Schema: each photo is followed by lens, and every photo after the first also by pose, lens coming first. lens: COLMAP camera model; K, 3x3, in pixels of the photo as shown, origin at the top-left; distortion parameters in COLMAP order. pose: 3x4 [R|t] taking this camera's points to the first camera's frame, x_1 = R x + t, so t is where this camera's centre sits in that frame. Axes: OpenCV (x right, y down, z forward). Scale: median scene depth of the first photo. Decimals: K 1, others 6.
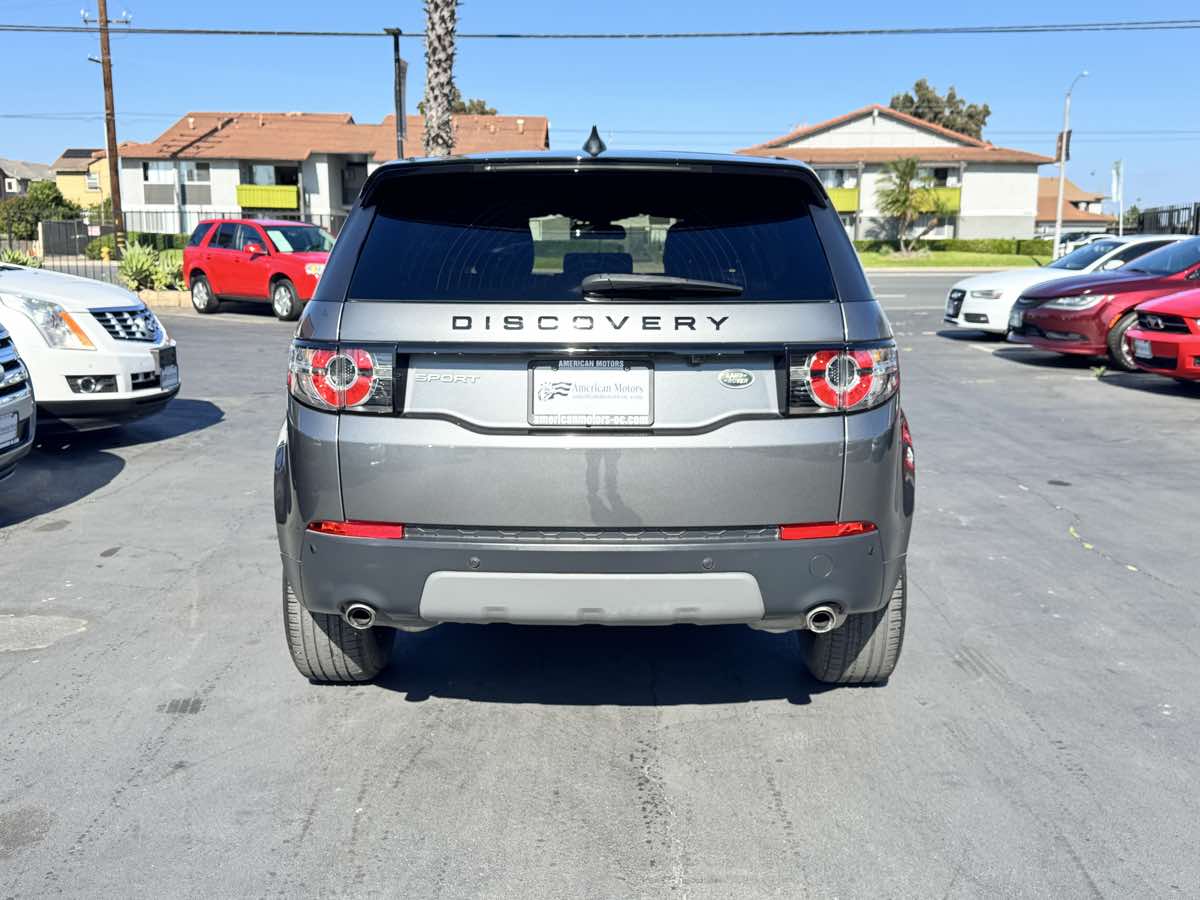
lens RADIAL K [[1203.5, 0, 605.2], [0, 1203.5, 448.4], [0, 0, 1]] dist [0.186657, -0.414620]
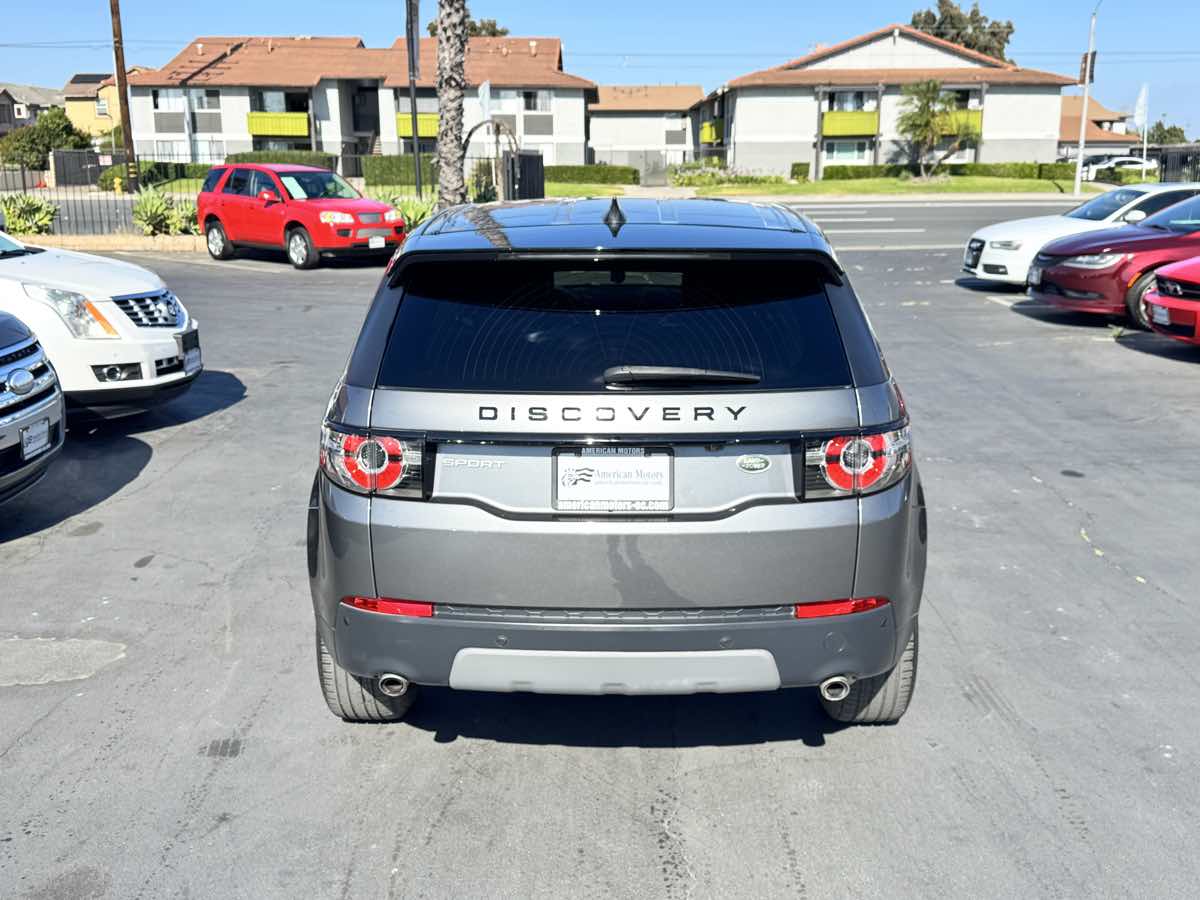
lens RADIAL K [[1203.5, 0, 605.2], [0, 1203.5, 448.4], [0, 0, 1]] dist [0.186657, -0.414620]
pose [[0.999919, -0.002783, -0.012435, -0.003513], [0.003579, 0.997914, 0.064454, -0.089760], [0.012230, -0.064493, 0.997843, -0.019230]]
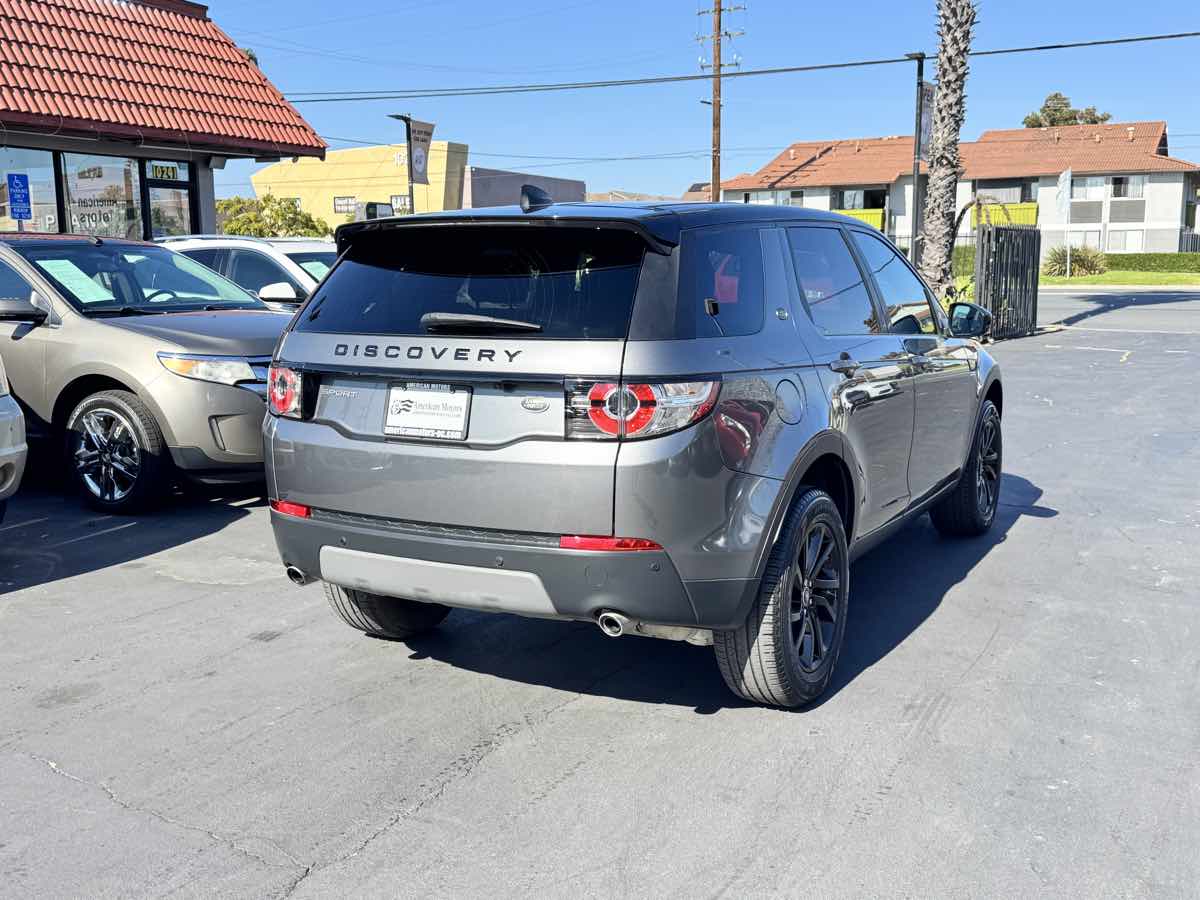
lens RADIAL K [[1203.5, 0, 605.2], [0, 1203.5, 448.4], [0, 0, 1]] dist [0.186657, -0.414620]
pose [[0.878634, 0.062781, -0.473351, 0.467481], [-0.070122, 0.997536, 0.002144, -0.014925], [0.472319, 0.031309, 0.880871, 0.011169]]
